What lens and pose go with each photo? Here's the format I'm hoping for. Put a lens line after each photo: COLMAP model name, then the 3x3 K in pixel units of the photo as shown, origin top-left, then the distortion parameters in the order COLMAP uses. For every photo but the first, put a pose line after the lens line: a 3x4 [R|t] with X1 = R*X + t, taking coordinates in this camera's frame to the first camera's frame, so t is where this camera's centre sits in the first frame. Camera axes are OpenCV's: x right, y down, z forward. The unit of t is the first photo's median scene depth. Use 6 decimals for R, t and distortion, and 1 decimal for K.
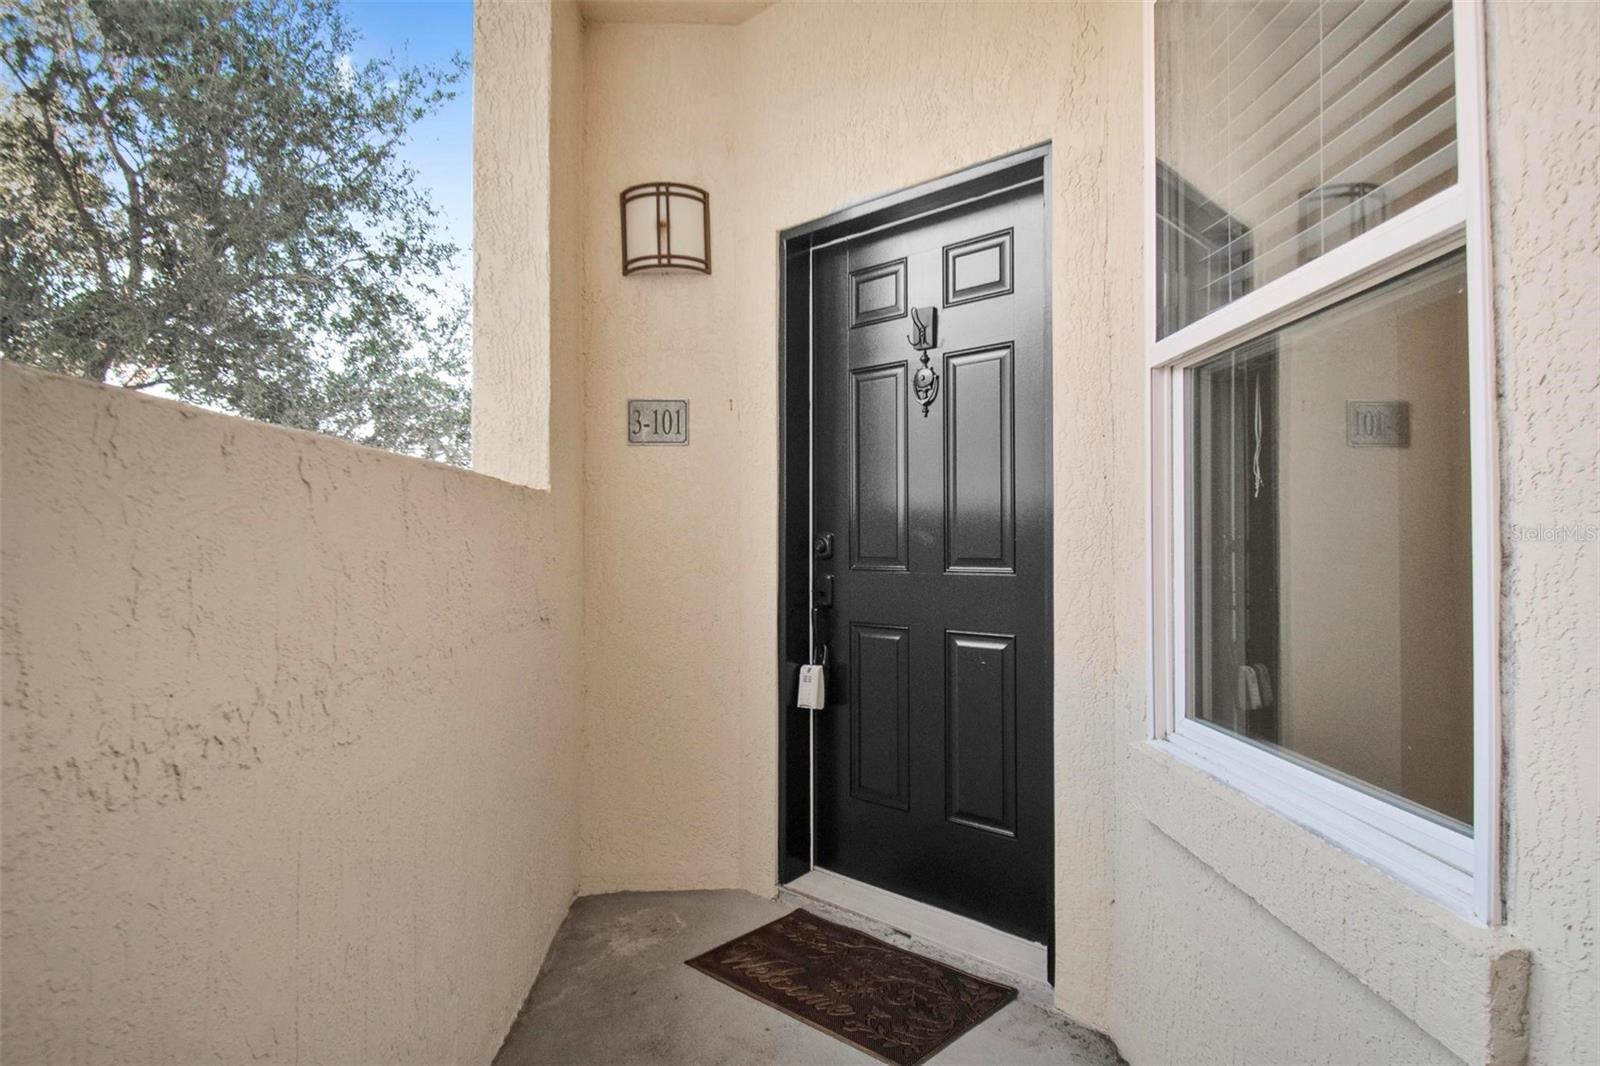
lens RADIAL K [[872.4, 0, 800.0], [0, 872.4, 533.0], [0, 0, 1]] dist [0.000554, -0.001288]
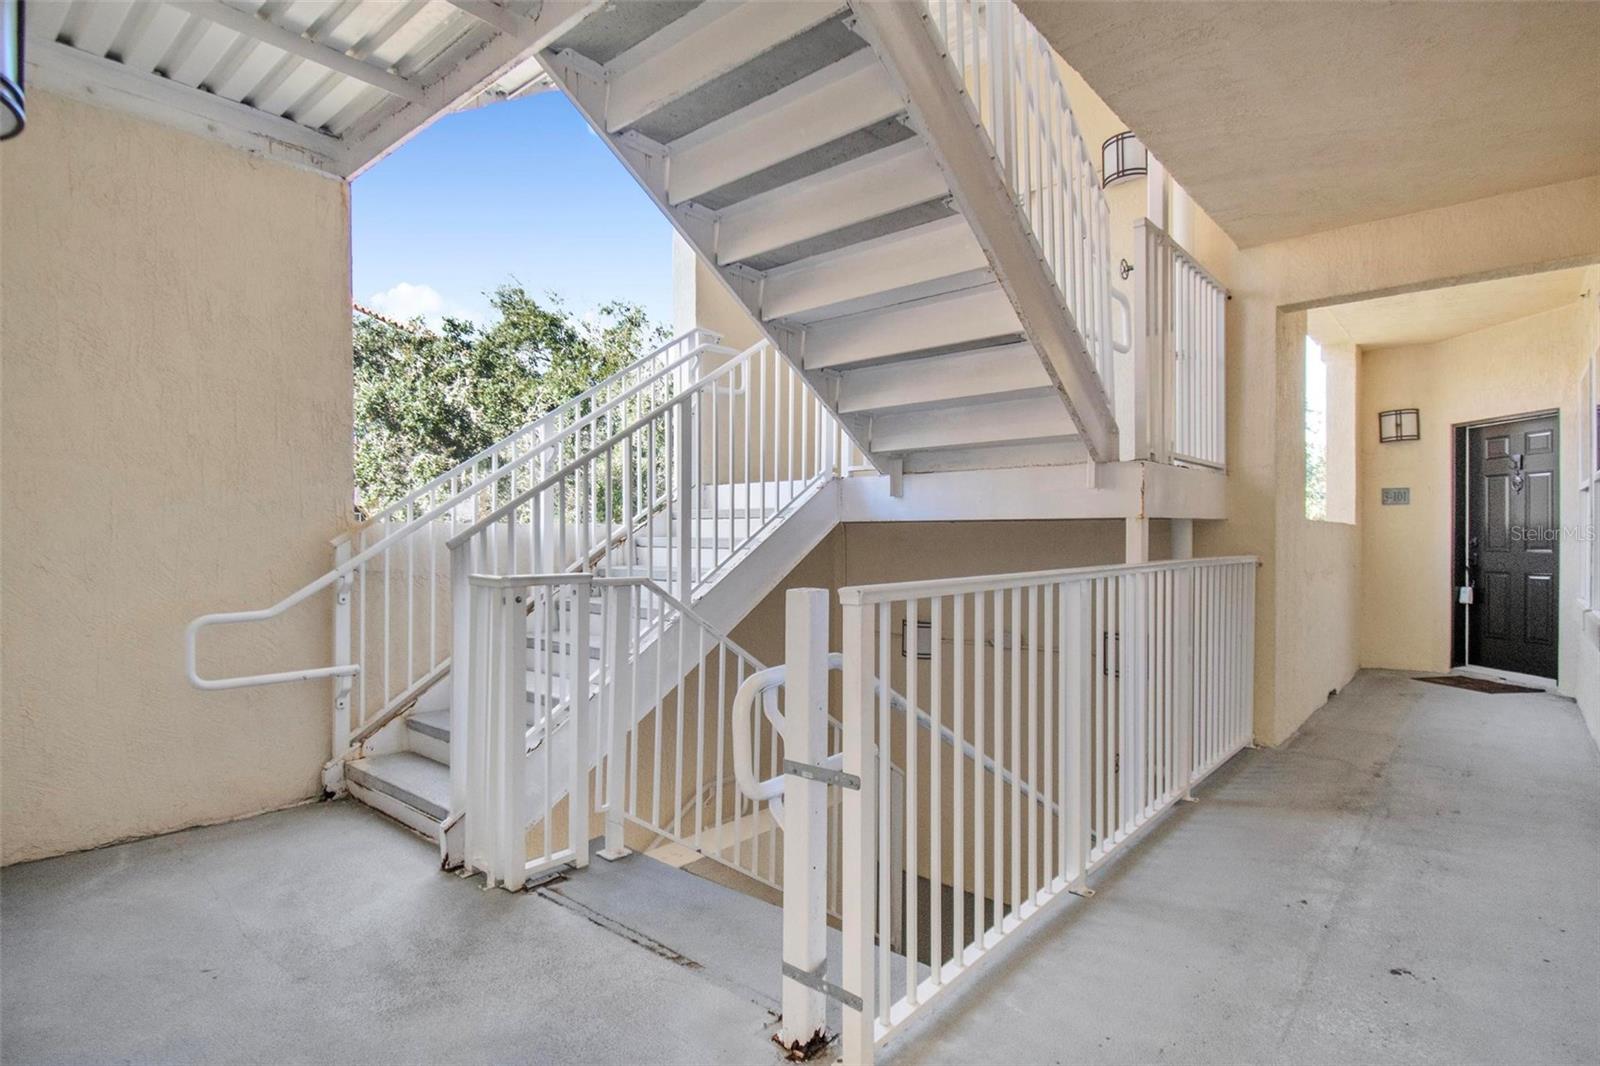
lens RADIAL K [[834.2, 0, 800.0], [0, 834.2, 533.0], [0, 0, 1]] dist [-0.003235, -0.000853]
pose [[0.748652, 0.000890, -0.662963, 0.172832], [-0.003863, 0.999988, -0.003020, 0.001558], [0.662952, 0.004822, 0.748646, -2.243484]]
